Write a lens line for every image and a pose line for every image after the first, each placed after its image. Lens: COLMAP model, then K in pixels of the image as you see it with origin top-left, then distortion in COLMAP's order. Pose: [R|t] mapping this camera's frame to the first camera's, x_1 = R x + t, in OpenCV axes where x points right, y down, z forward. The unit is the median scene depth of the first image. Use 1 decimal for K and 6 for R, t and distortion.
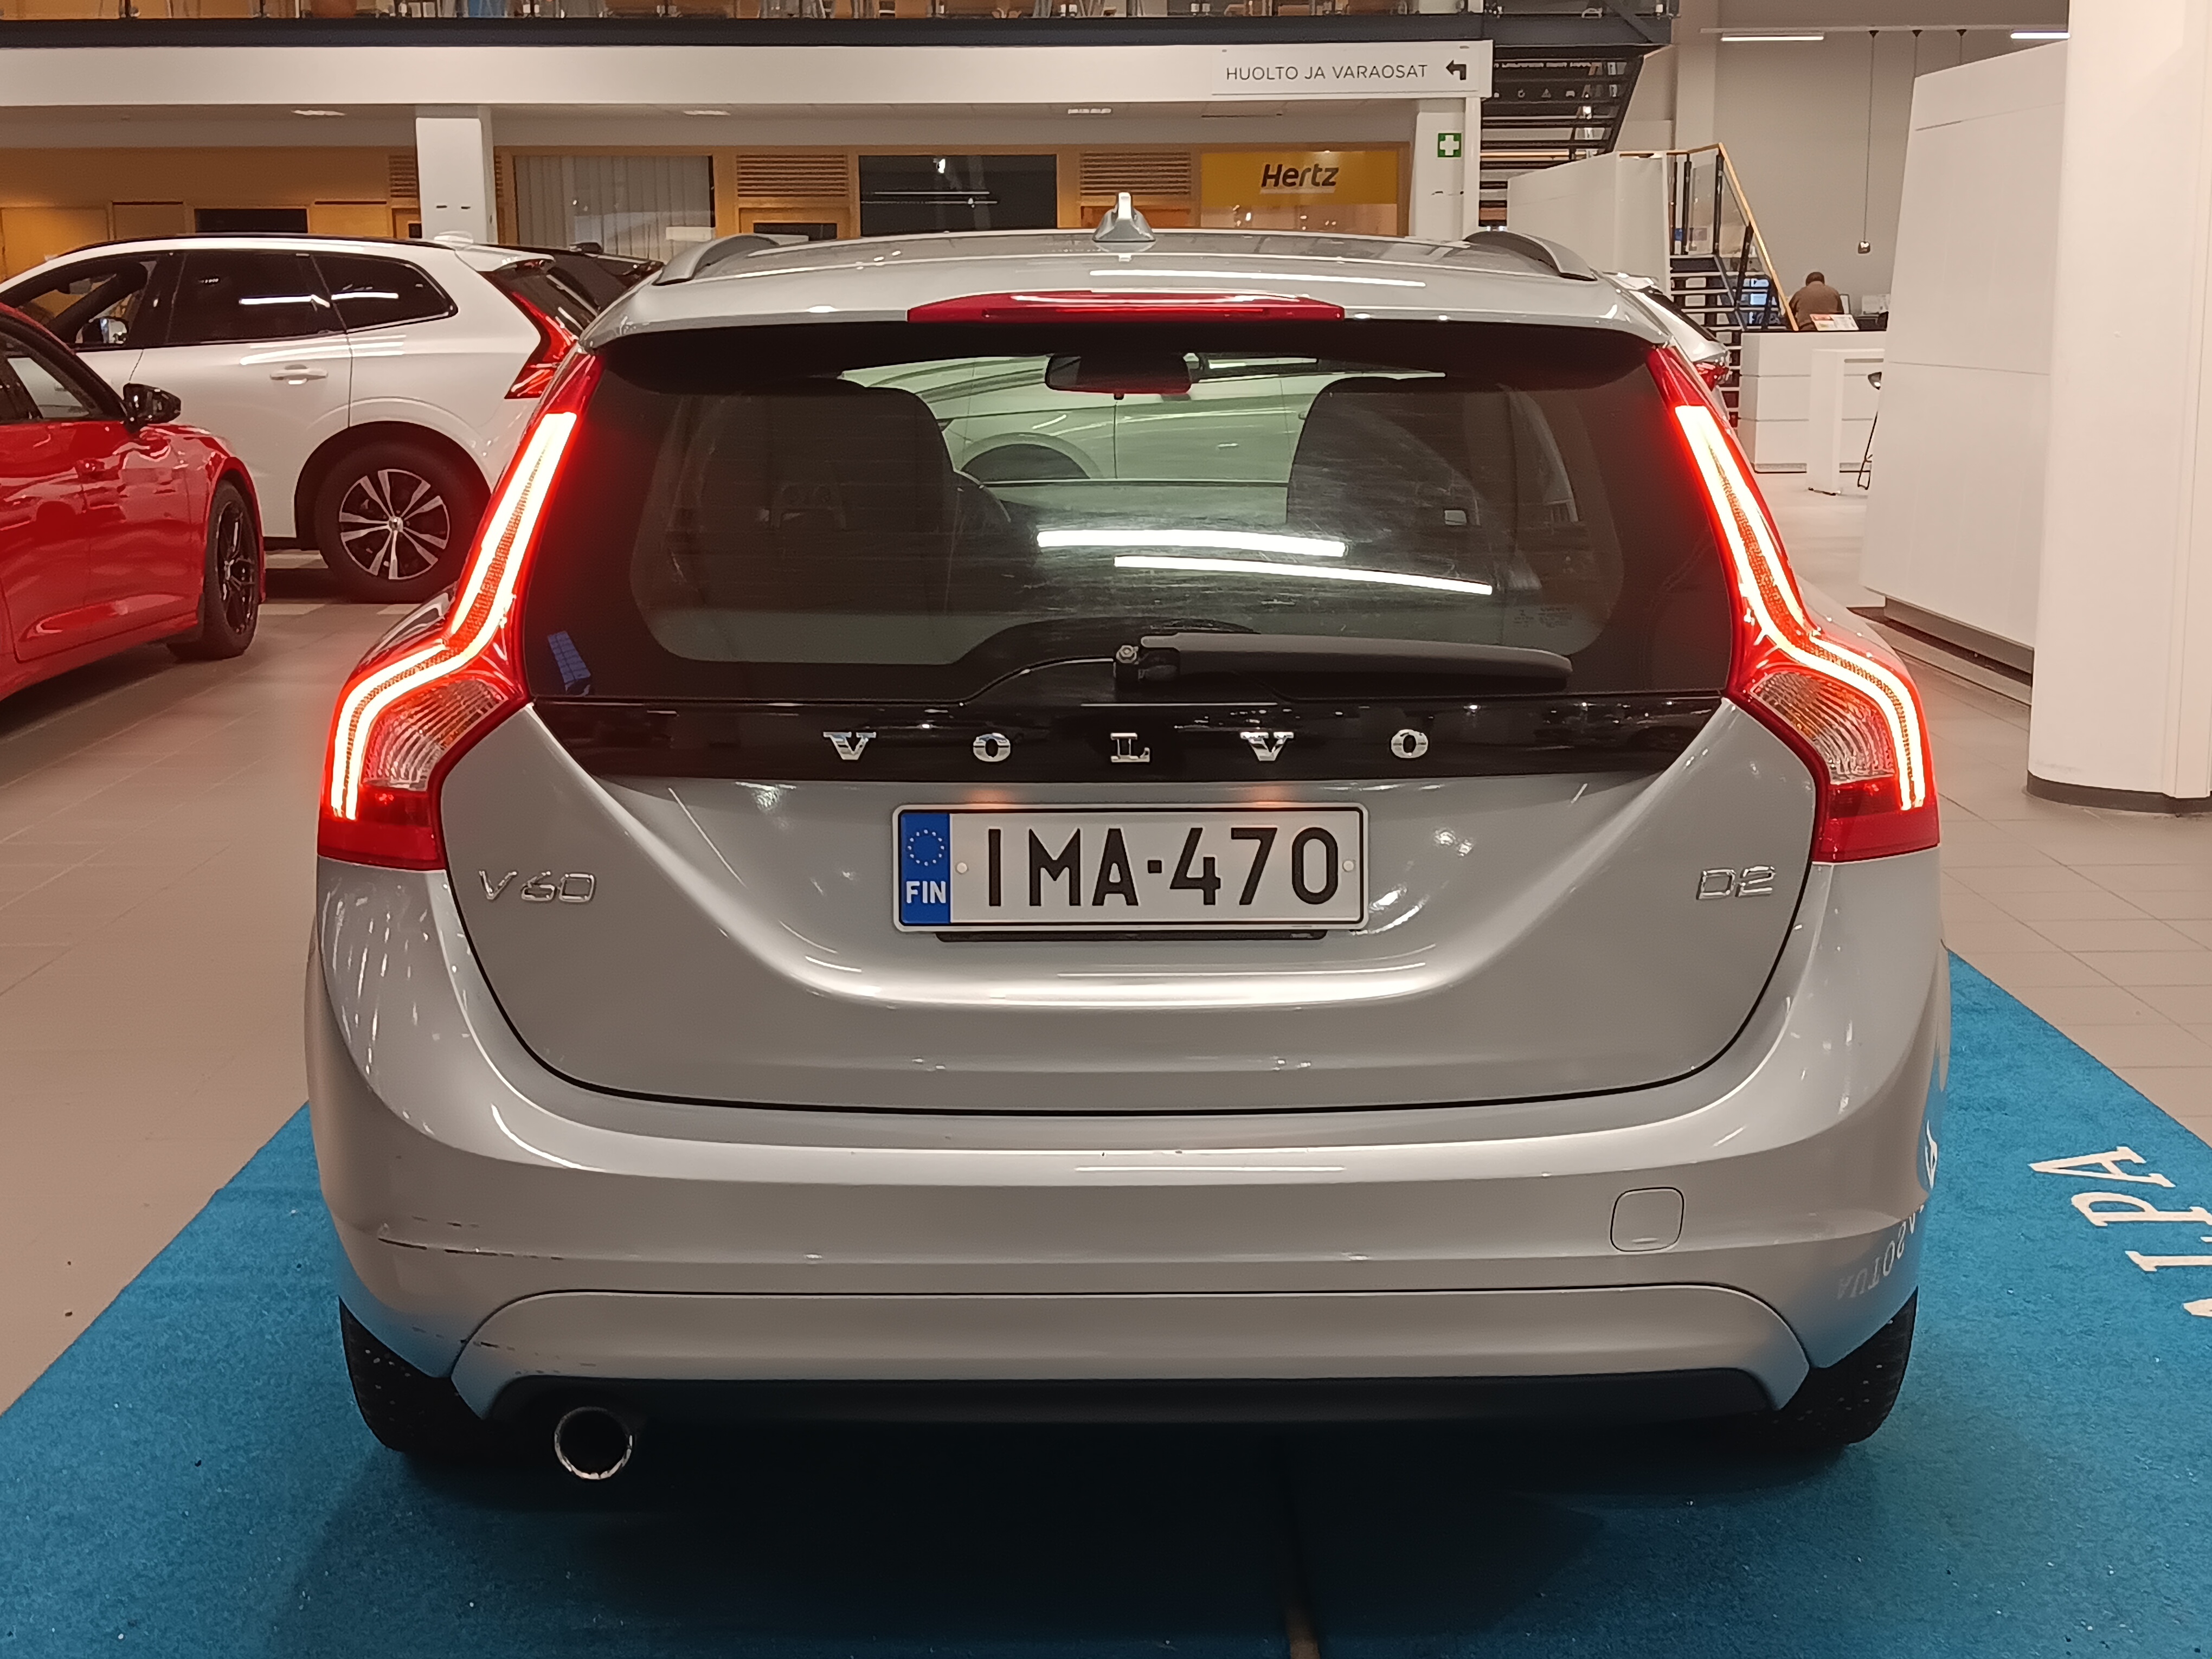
lens RADIAL K [[2808.1, 0, 1159.1], [0, 2808.1, 840.0], [0, 0, 1]] dist [0.206184, -0.622513]
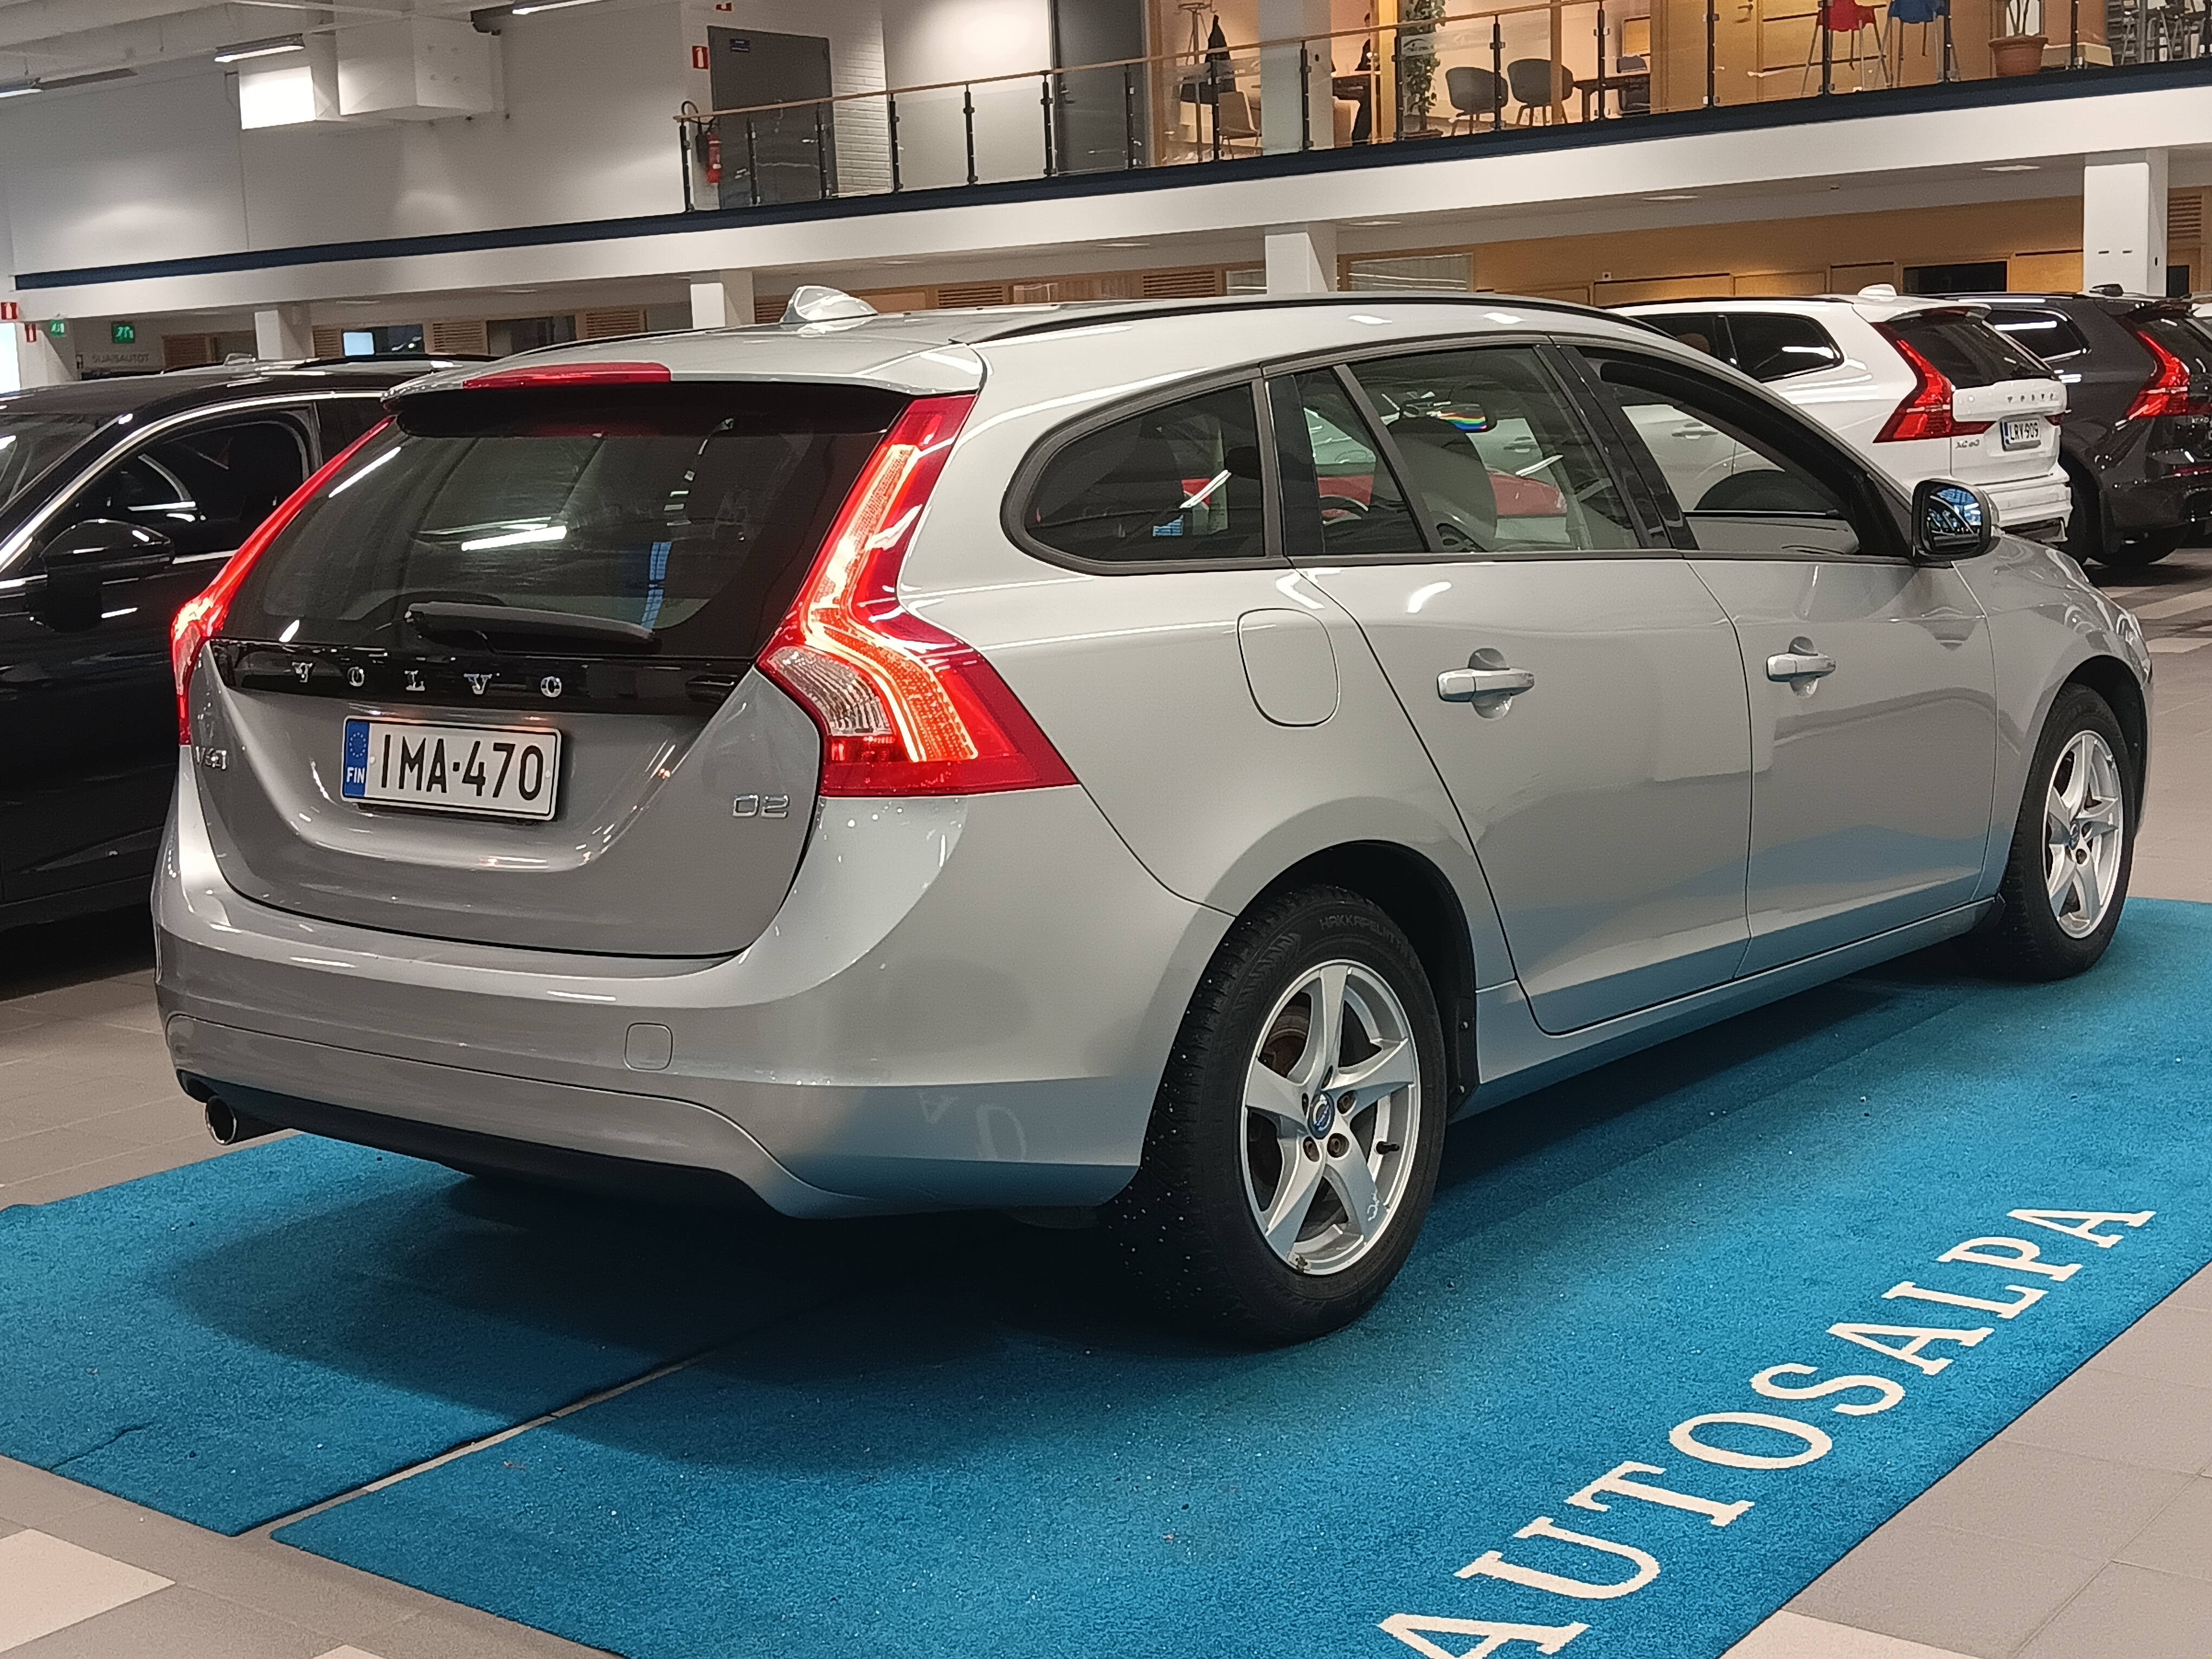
lens RADIAL K [[2808.1, 0, 1159.1], [0, 2808.1, 840.0], [0, 0, 1]] dist [0.206184, -0.622513]
pose [[0.790345, 0.072529, -0.608354, 1.163895], [-0.082372, 0.996532, 0.011793, 0.000145], [0.607099, 0.040791, 0.793578, 0.071091]]
